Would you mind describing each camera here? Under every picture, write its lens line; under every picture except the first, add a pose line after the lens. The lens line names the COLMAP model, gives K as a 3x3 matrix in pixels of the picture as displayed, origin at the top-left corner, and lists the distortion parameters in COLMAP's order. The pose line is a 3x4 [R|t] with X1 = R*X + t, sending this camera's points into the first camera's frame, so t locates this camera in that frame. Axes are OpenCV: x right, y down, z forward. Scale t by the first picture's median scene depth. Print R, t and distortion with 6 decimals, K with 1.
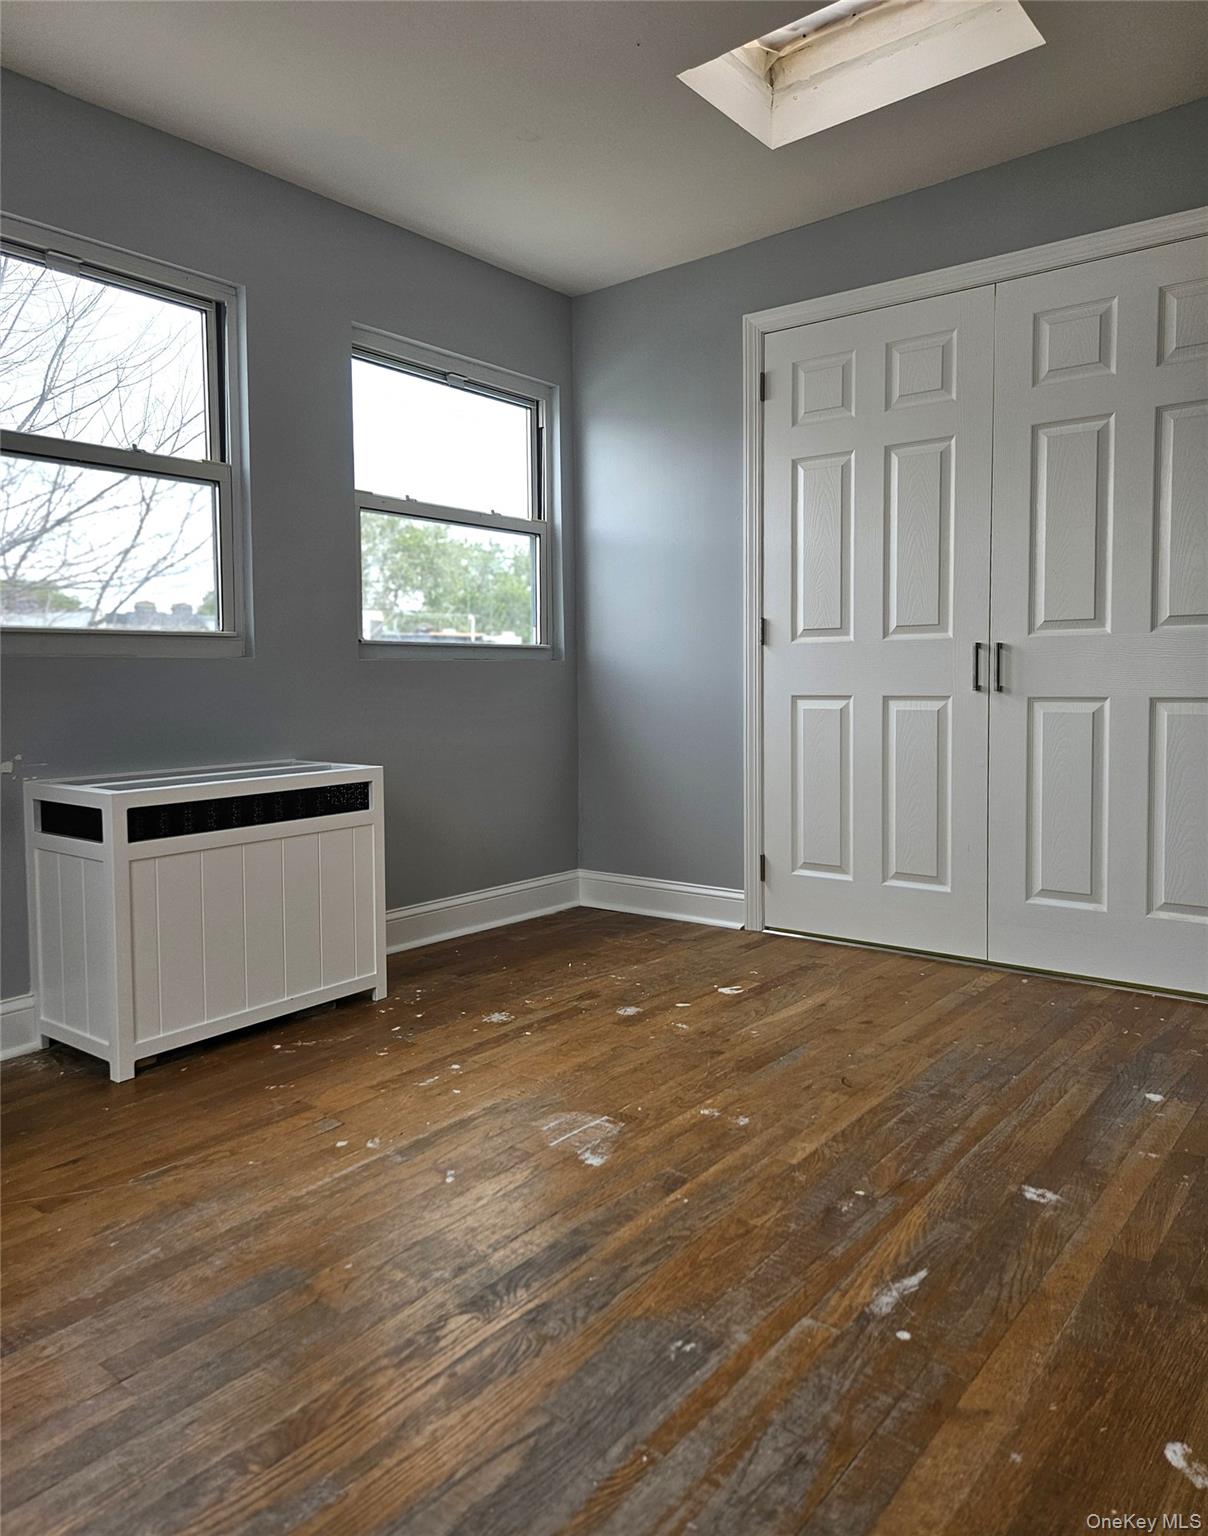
lens RADIAL K [[1073.2, 0, 604.6], [0, 1073.2, 758.4], [0, 0, 1]] dist [0.013802, -0.002814]
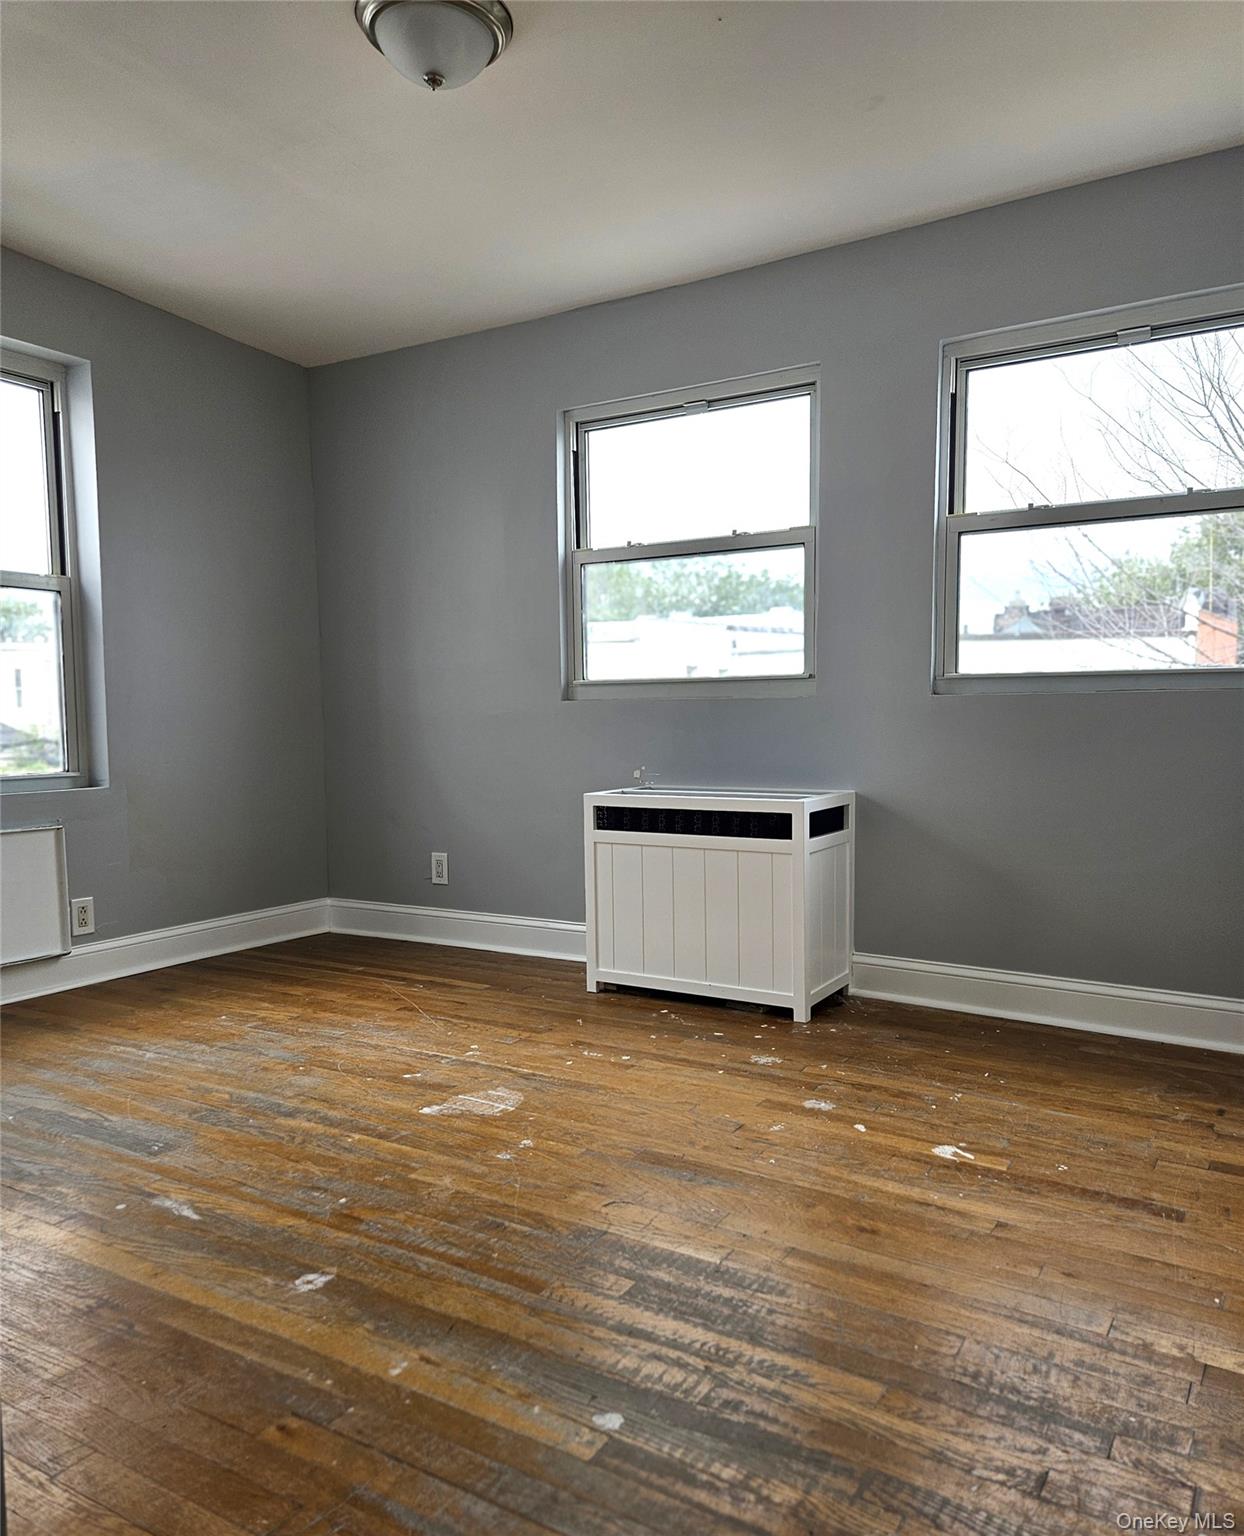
lens RADIAL K [[1106.7, 0, 620.1], [0, 1106.7, 783.2], [0, 0, 1]] dist [0.041196, 0.002480]
pose [[0.148287, 0.083966, -0.985373, 1.119487], [-0.076304, 0.994390, 0.073252, -0.101851], [0.985996, 0.064326, 0.153862, 0.882844]]
